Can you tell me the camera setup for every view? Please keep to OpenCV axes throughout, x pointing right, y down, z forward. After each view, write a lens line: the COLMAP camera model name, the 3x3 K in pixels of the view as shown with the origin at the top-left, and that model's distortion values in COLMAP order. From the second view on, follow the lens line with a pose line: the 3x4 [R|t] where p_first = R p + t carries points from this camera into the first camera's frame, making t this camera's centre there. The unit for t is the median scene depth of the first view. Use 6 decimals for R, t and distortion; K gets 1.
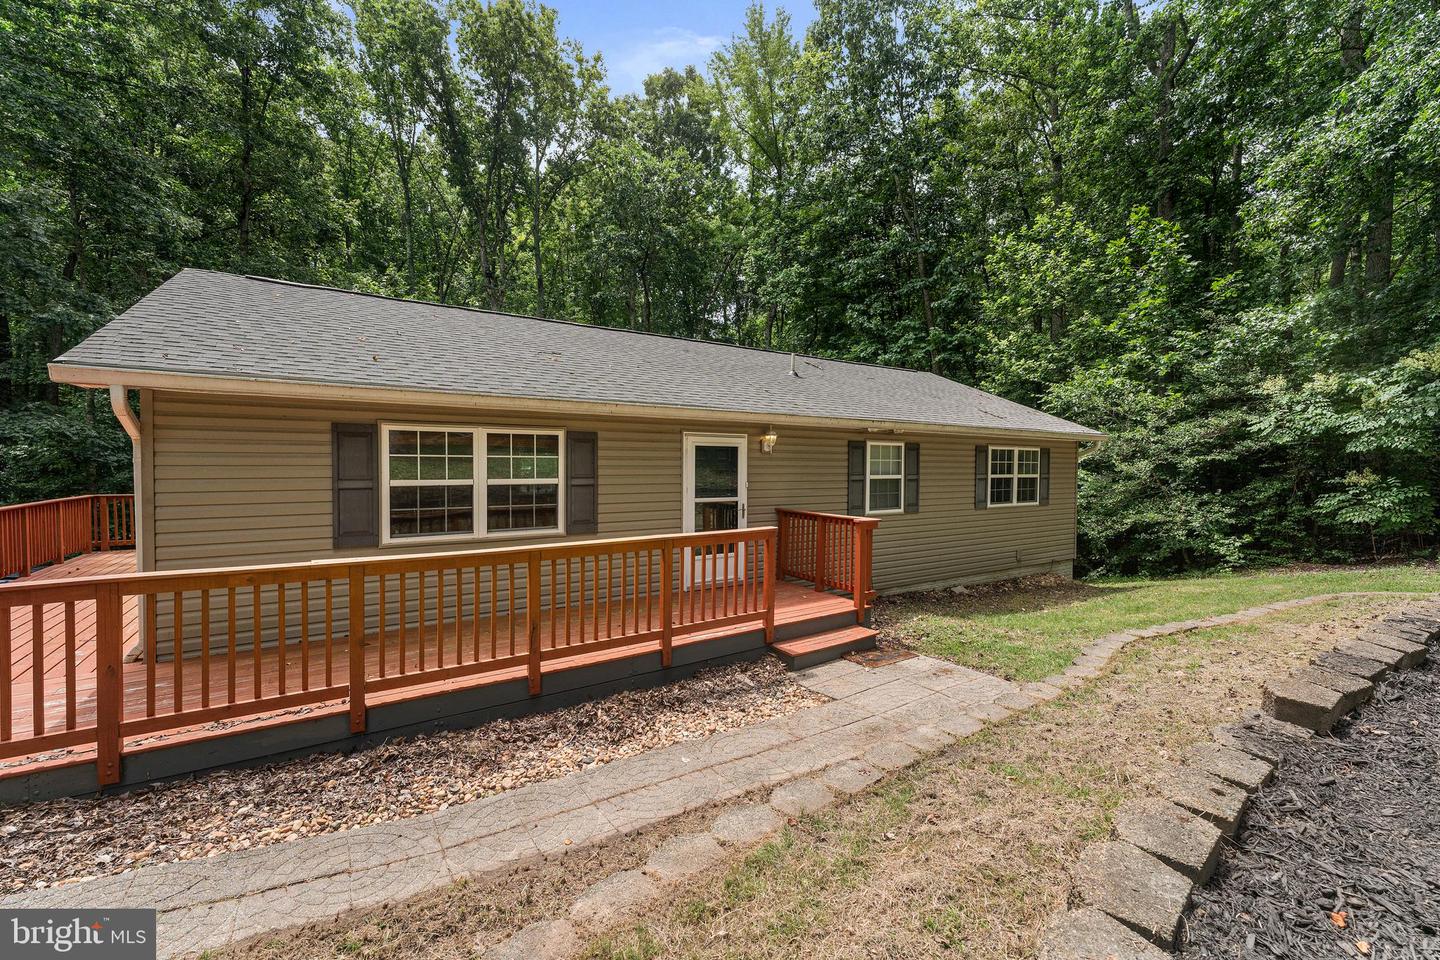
lens RADIAL K [[577.6, 0, 706.8], [0, 577.6, 495.4], [0, 0, 1]] dist [-0.004655, 0.000432]
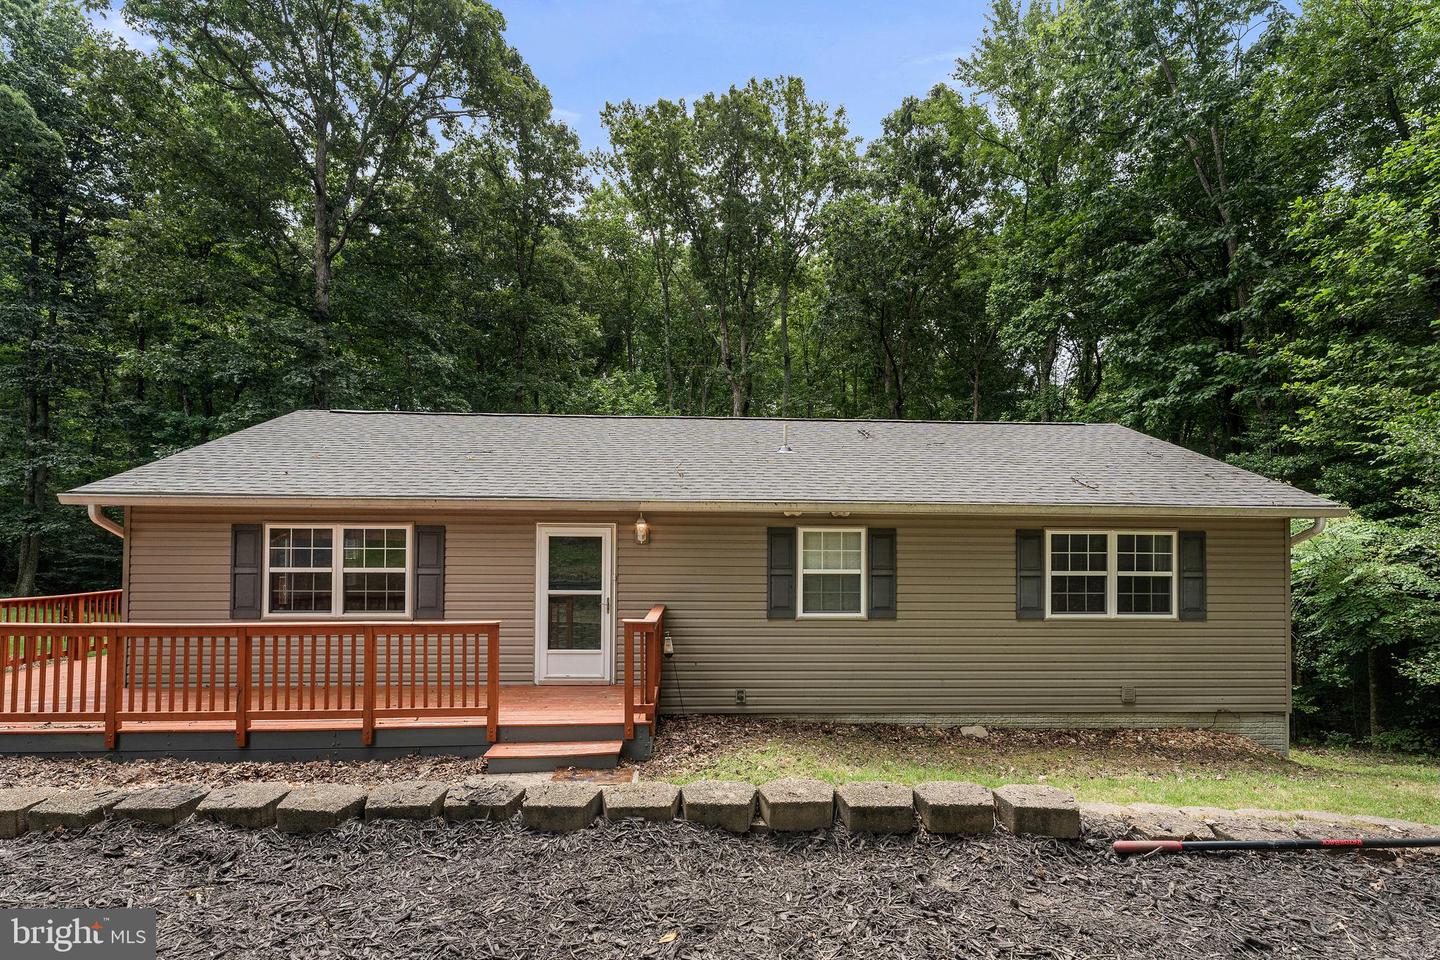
lens RADIAL K [[640.6, 0, 691.7], [0, 640.6, 552.7], [0, 0, 1]] dist [-0.001386, -0.000991]
pose [[0.867715, 0.002691, -0.497055, 0.604297], [-0.027982, 0.998664, -0.043442, -0.014637], [0.496274, 0.051604, 0.866631, 0.145519]]
